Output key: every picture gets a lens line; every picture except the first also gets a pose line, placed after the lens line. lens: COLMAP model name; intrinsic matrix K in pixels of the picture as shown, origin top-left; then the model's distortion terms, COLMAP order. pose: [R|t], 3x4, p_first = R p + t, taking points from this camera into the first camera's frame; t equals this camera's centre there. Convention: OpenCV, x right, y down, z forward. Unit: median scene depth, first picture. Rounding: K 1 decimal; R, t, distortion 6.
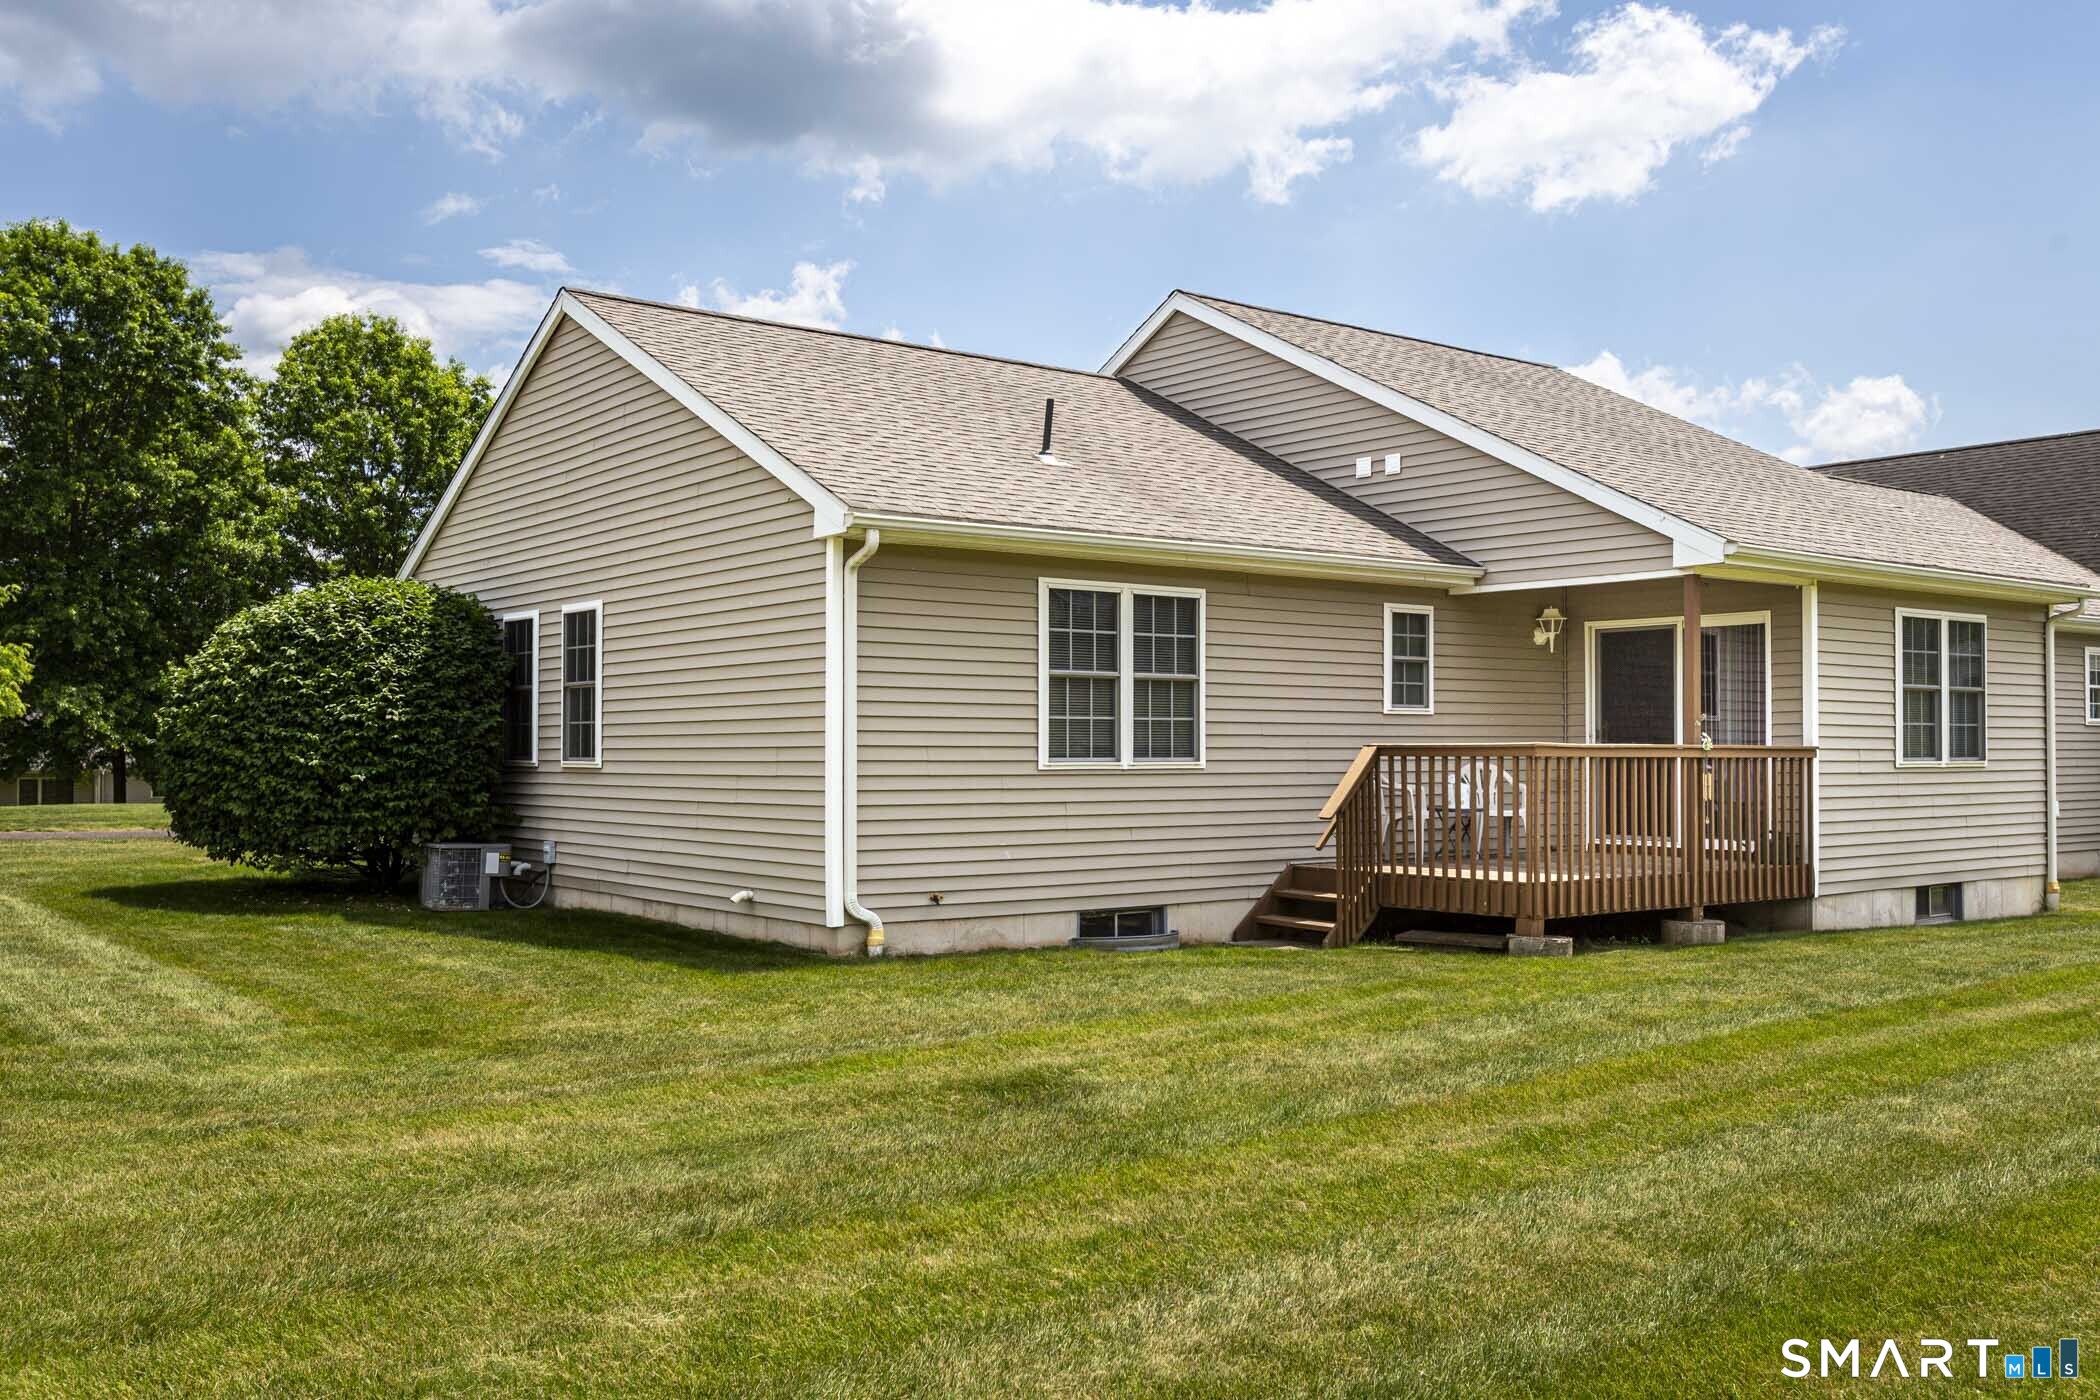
lens RADIAL K [[1823.2, 0, 1049.1], [0, 1823.2, 704.3], [0, 0, 1]] dist [-0.004599, -0.000418]
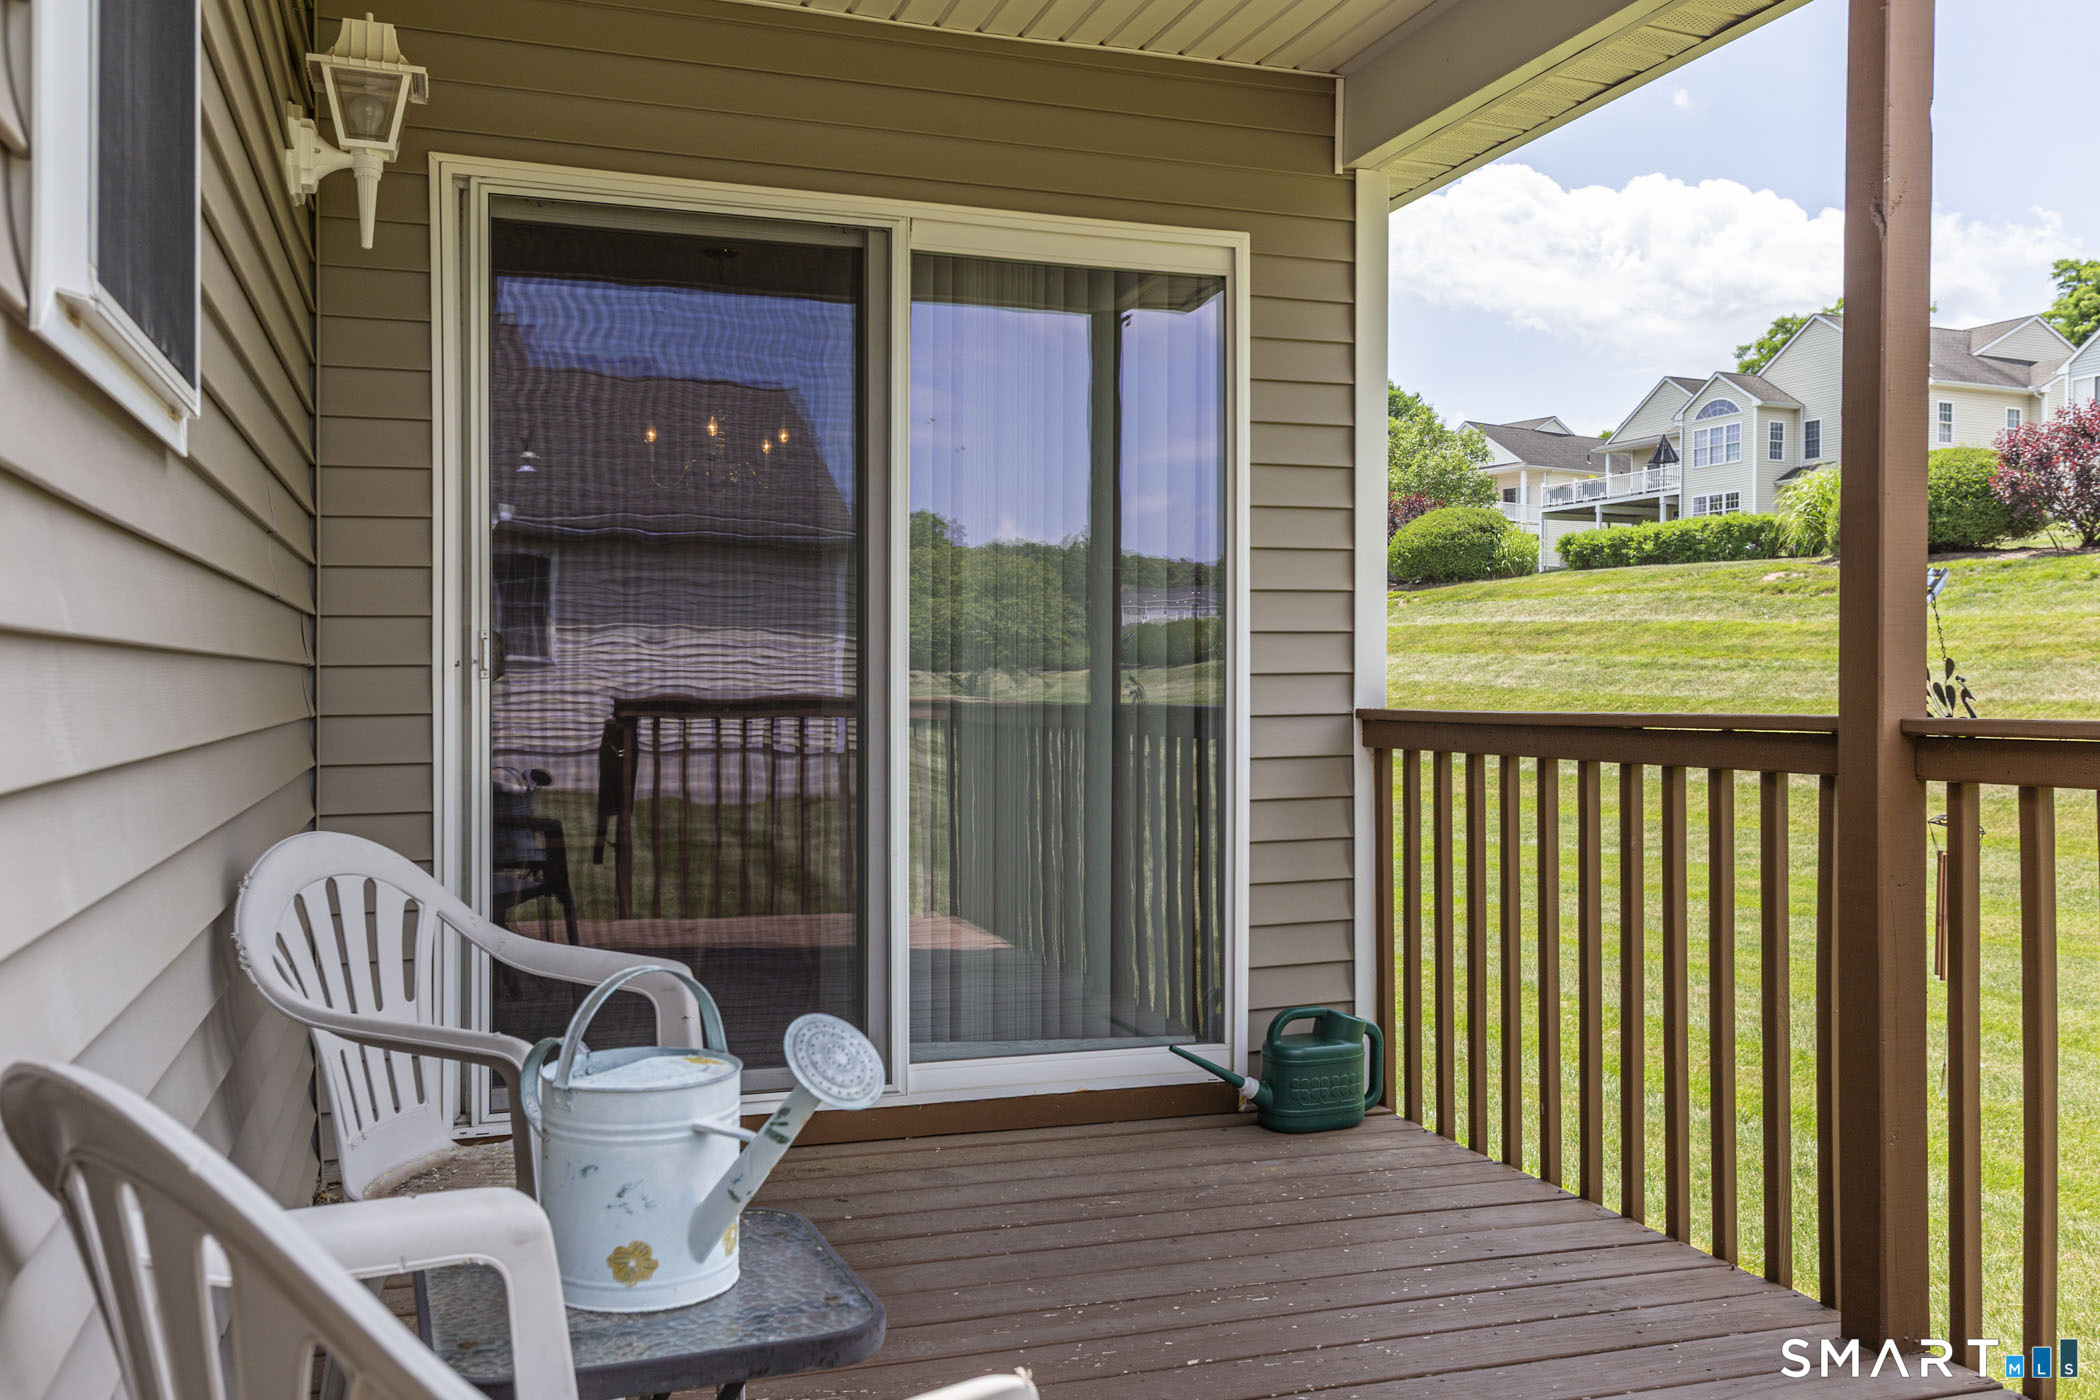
lens RADIAL K [[1762.2, 0, 1050.6], [0, 1762.2, 696.9], [0, 0, 1]] dist [0.011789, 0.007951]
pose [[0.318924, -0.001627, 0.947779, 0.099644], [-0.017078, 0.999826, 0.007463, 0.013848], [-0.947626, -0.018566, 0.318841, 0.713464]]
